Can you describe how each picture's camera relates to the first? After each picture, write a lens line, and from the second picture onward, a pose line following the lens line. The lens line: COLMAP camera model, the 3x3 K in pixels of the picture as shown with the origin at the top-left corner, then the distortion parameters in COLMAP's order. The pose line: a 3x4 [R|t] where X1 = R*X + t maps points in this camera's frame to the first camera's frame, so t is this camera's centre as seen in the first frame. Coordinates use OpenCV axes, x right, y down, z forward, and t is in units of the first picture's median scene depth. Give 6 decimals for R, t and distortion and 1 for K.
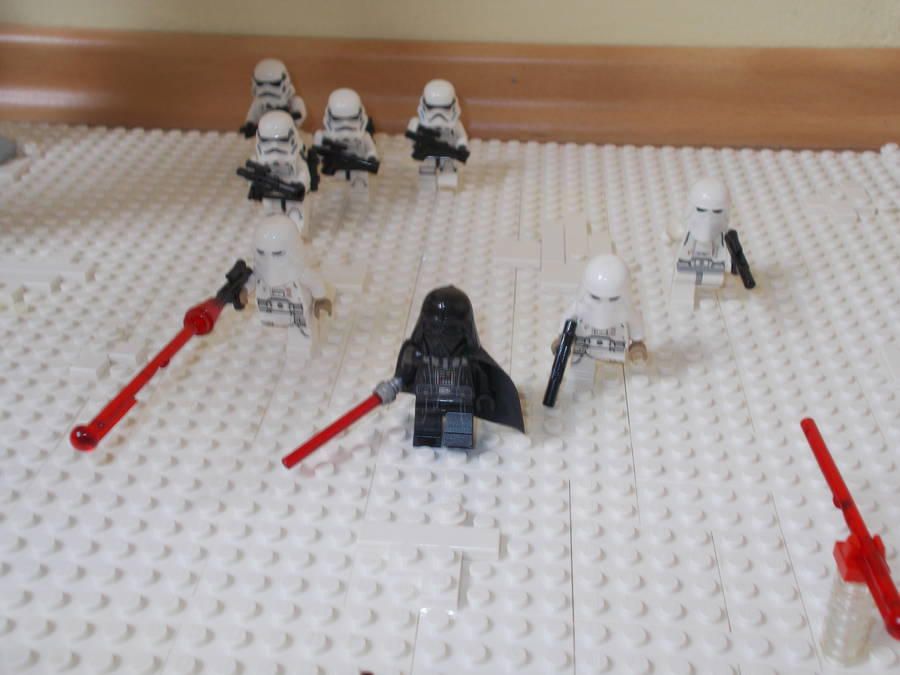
lens RADIAL K [[1124.6, 0, 444.0], [0, 1124.6, 337.7], [0, 0, 1]] dist [0.118278, 0.046676]
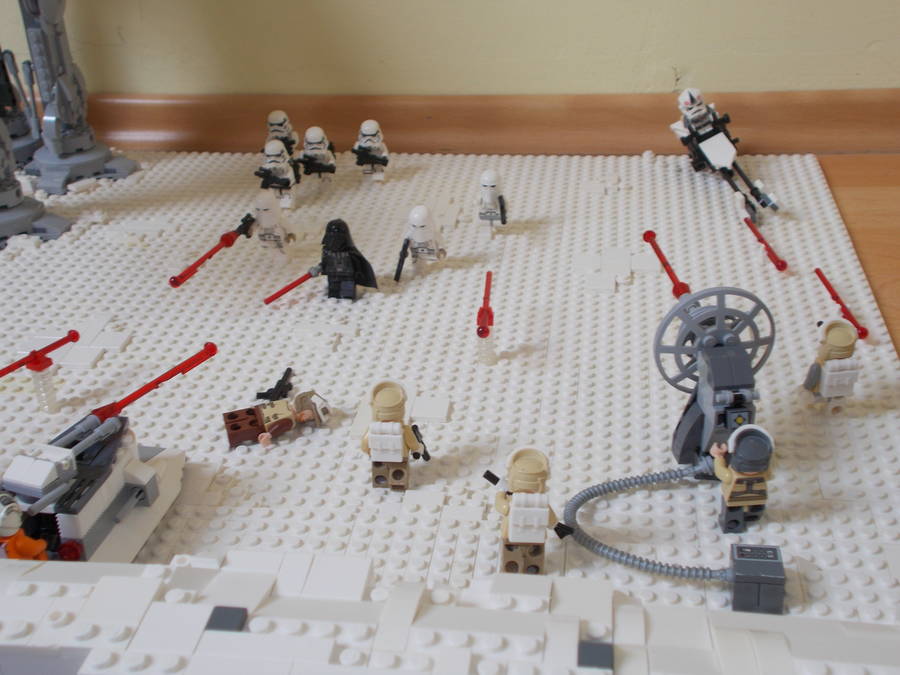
lens RADIAL K [[1124.6, 0, 444.0], [0, 1124.6, 337.7], [0, 0, 1]] dist [0.118278, 0.046676]
pose [[0.997197, -0.013541, -0.073591, 0.258408], [0.012154, 0.999741, -0.019261, 0.161180], [0.073832, 0.018312, 0.997103, -0.814030]]
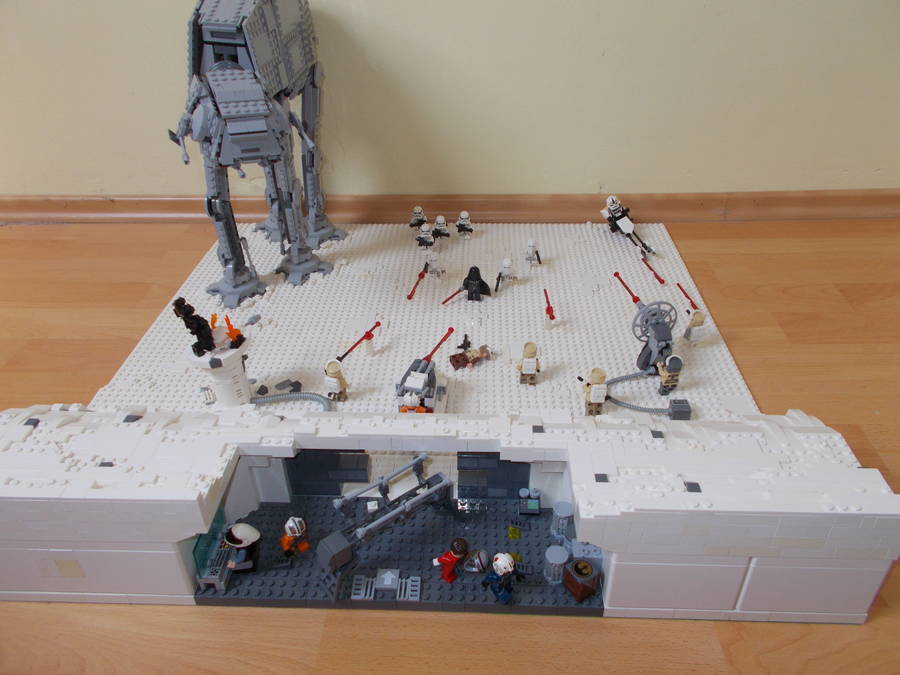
lens RADIAL K [[691.6, 0, 450.8], [0, 691.6, 334.4], [0, 0, 1]] dist [0.017304, -0.000958]
pose [[0.998940, -0.041032, 0.020869, -0.124206], [0.039846, 0.997723, 0.054411, 0.058636], [-0.023054, -0.053522, 0.998301, -1.435975]]
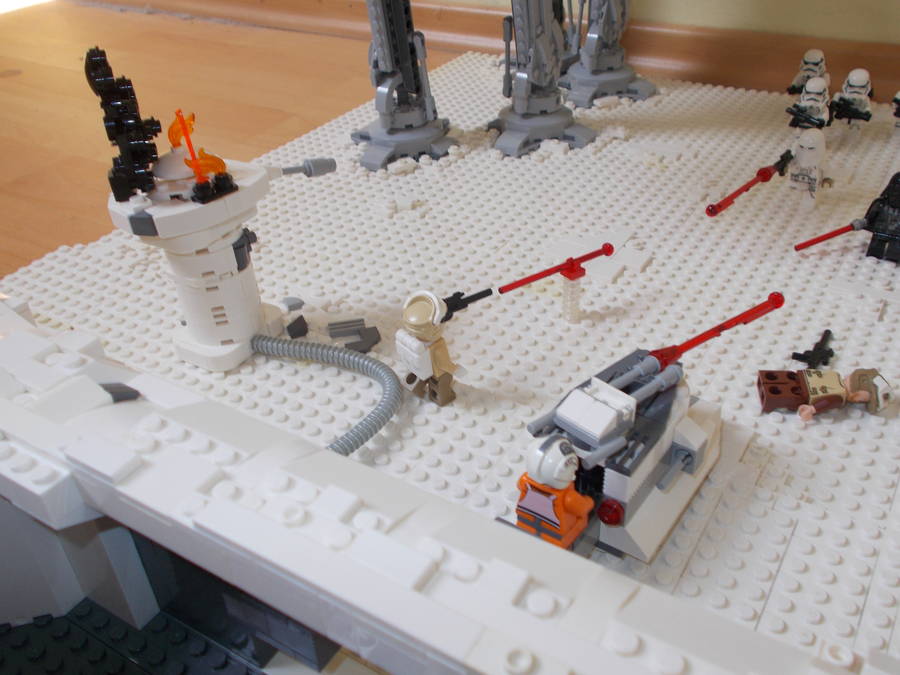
lens RADIAL K [[844.2, 0, 450.0], [0, 844.2, 337.5], [0, 0, 1]] dist [0.013919, -0.008609]
pose [[0.883984, 0.221310, -0.411818, -0.021496], [-0.187033, 0.974707, 0.122332, 0.141209], [0.428475, -0.031116, 0.903018, -0.452348]]
